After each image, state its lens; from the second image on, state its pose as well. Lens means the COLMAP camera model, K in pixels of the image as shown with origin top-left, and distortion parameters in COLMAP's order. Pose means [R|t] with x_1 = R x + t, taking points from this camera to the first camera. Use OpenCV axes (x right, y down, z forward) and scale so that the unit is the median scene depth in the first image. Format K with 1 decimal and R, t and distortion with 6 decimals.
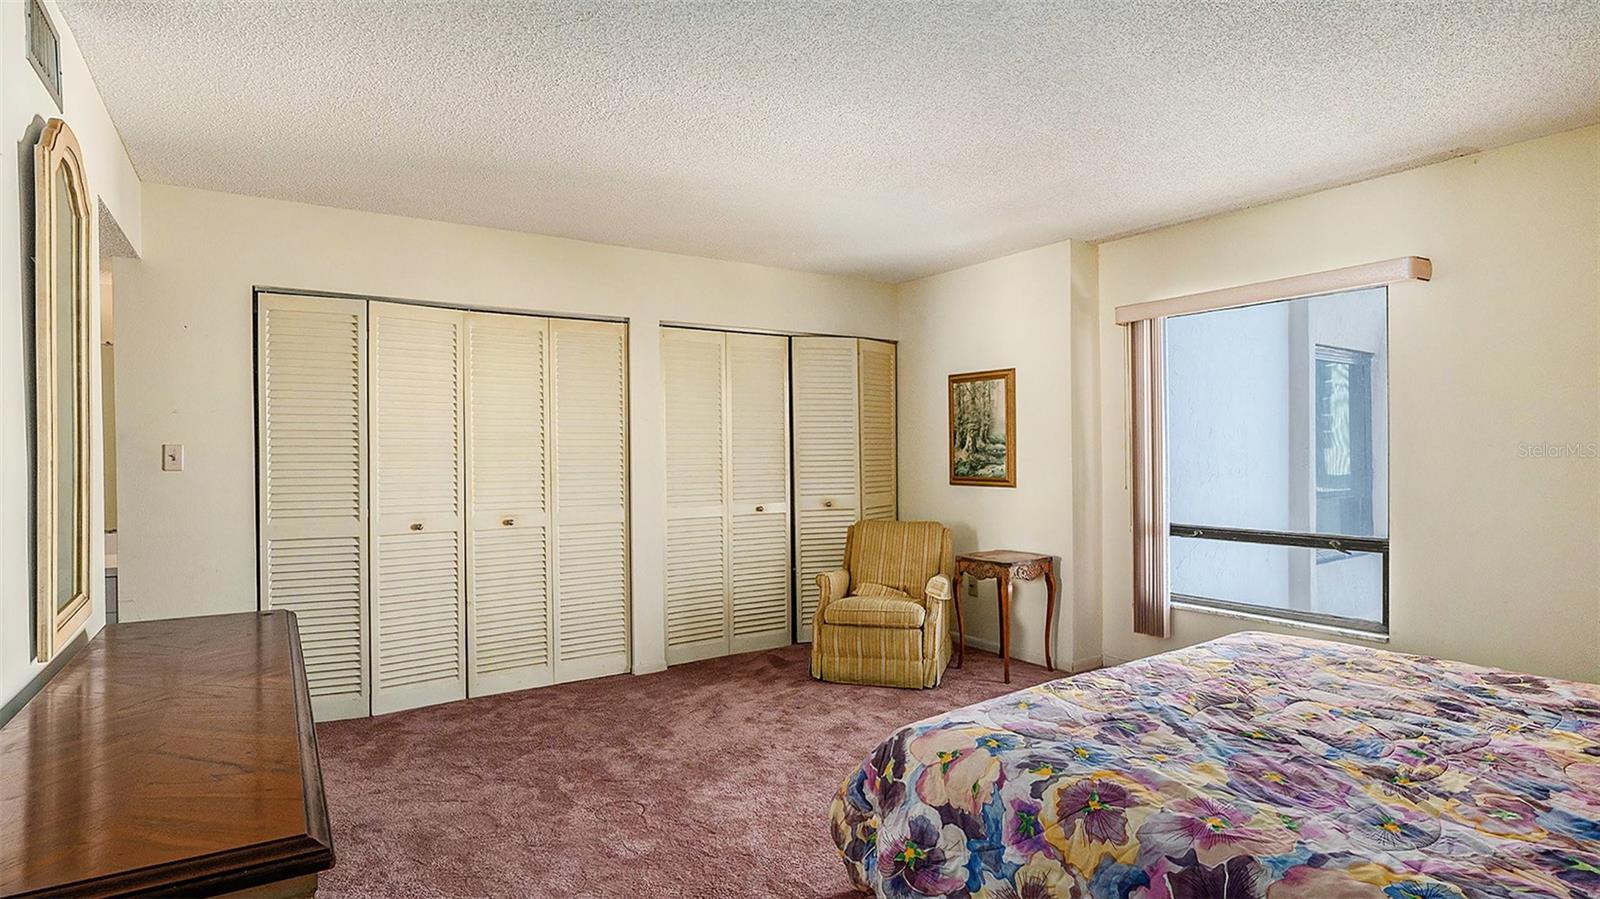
lens RADIAL K [[813.5, 0, 835.7], [0, 813.5, 450.0], [0, 0, 1]] dist [-0.036462, 0.000440]
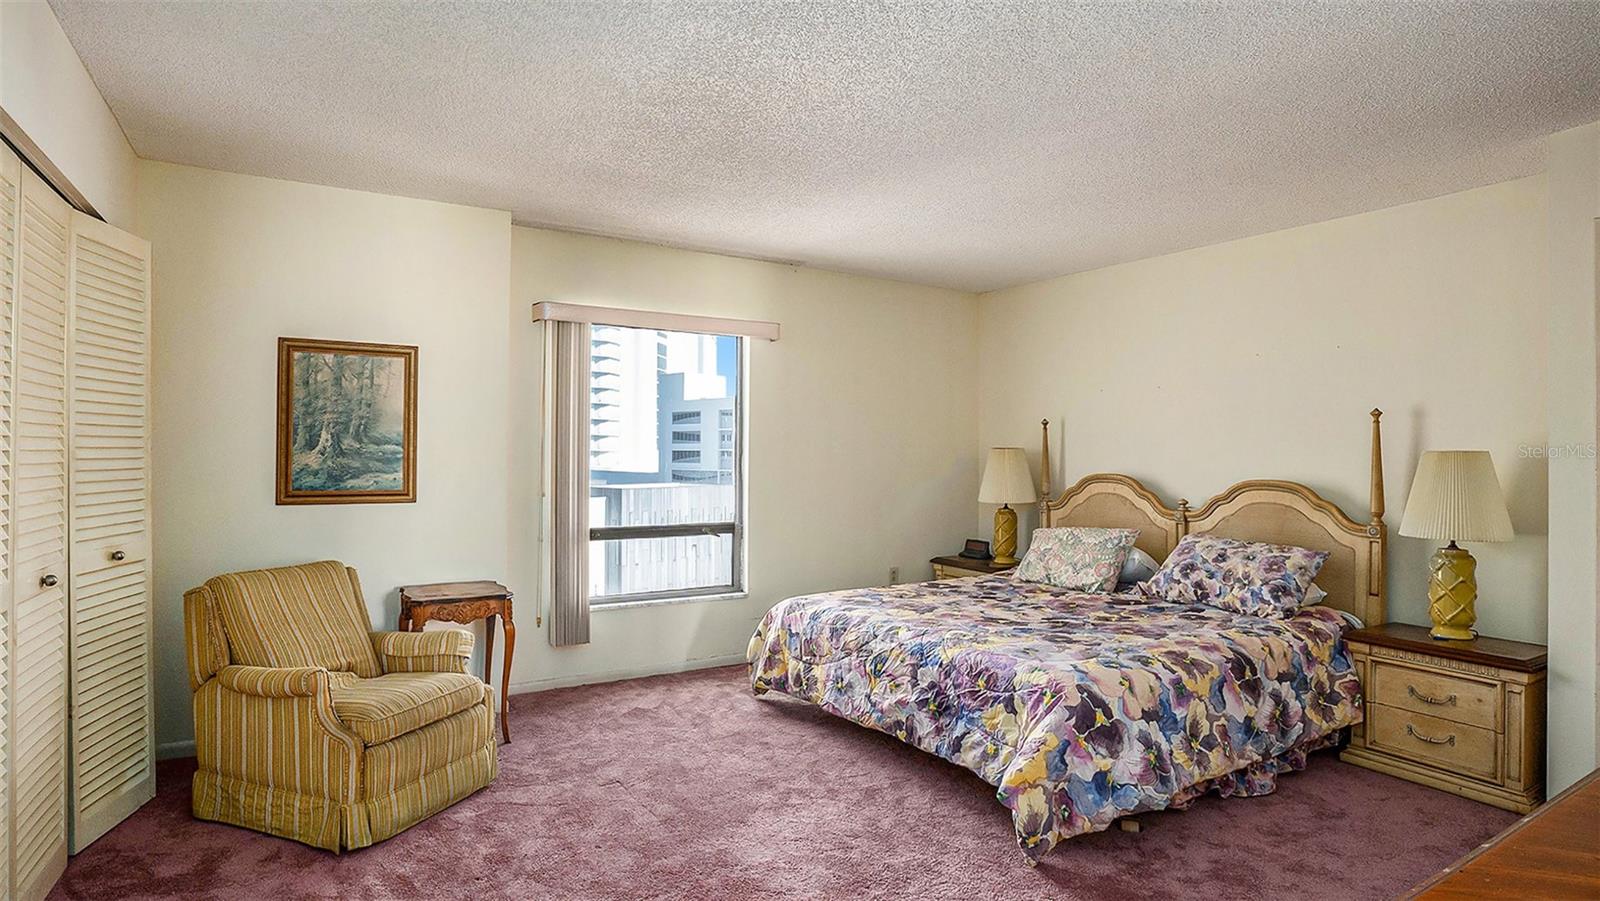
lens RADIAL K [[796.3, 0, 805.7], [0, 796.3, 451.5], [0, 0, 1]] dist [-0.033108, 0.000506]
pose [[0.079628, 0.014496, 0.996719, -0.483511], [-0.006556, 0.999880, -0.014018, 0.006202], [-0.996803, -0.005418, 0.079713, 0.563865]]
